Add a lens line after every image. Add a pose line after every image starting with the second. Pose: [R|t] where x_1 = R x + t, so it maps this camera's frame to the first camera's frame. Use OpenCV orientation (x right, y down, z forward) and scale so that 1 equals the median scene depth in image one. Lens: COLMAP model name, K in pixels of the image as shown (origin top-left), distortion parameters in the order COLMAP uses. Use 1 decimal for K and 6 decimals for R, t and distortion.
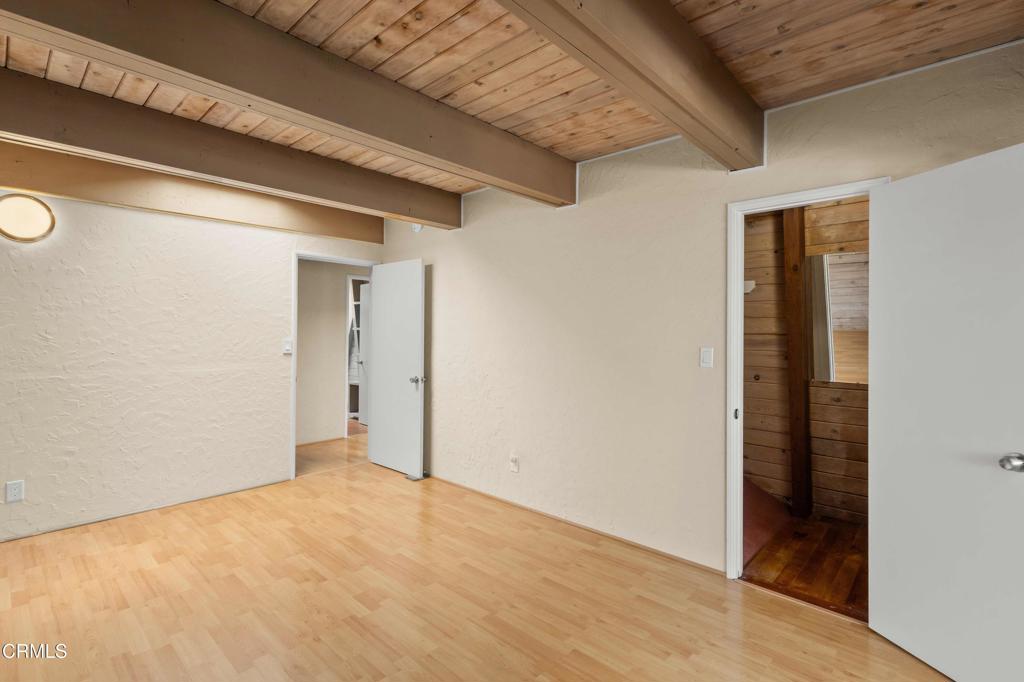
lens RADIAL K [[474.6, 0, 509.9], [0, 474.6, 332.2], [0, 0, 1]] dist [0.009052, -0.000873]
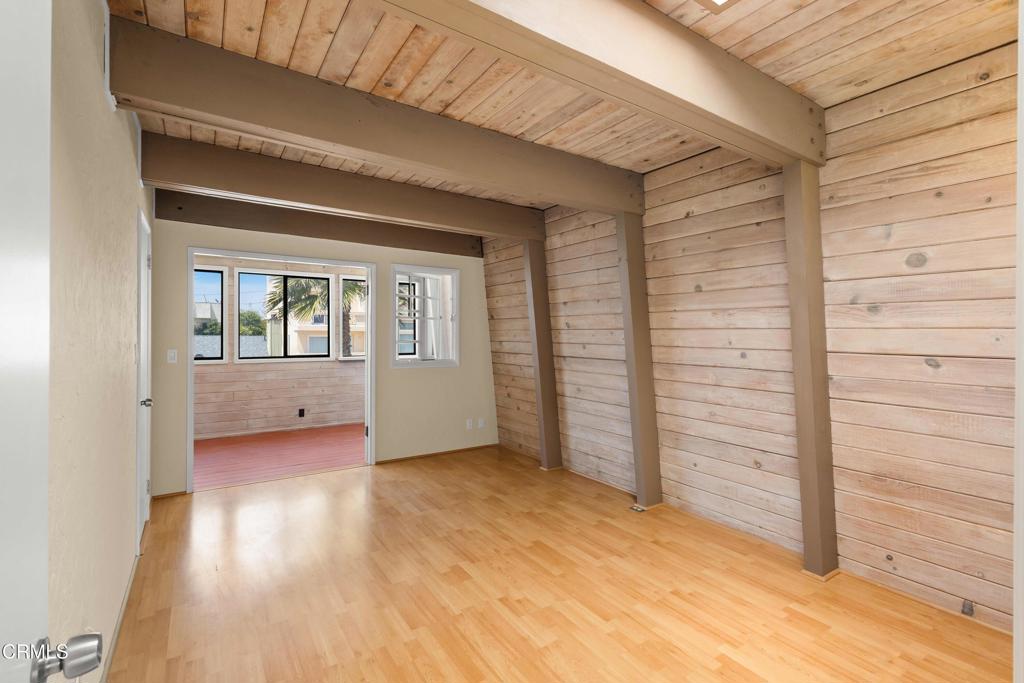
lens RADIAL K [[474.6, 0, 509.9], [0, 474.6, 332.7], [0, 0, 1]] dist [0.009052, -0.000873]
pose [[-0.969557, -0.012254, 0.244557, -0.652162], [-0.012274, 0.999924, 0.001443, -0.003356], [-0.244556, -0.001603, -0.969634, 1.974491]]
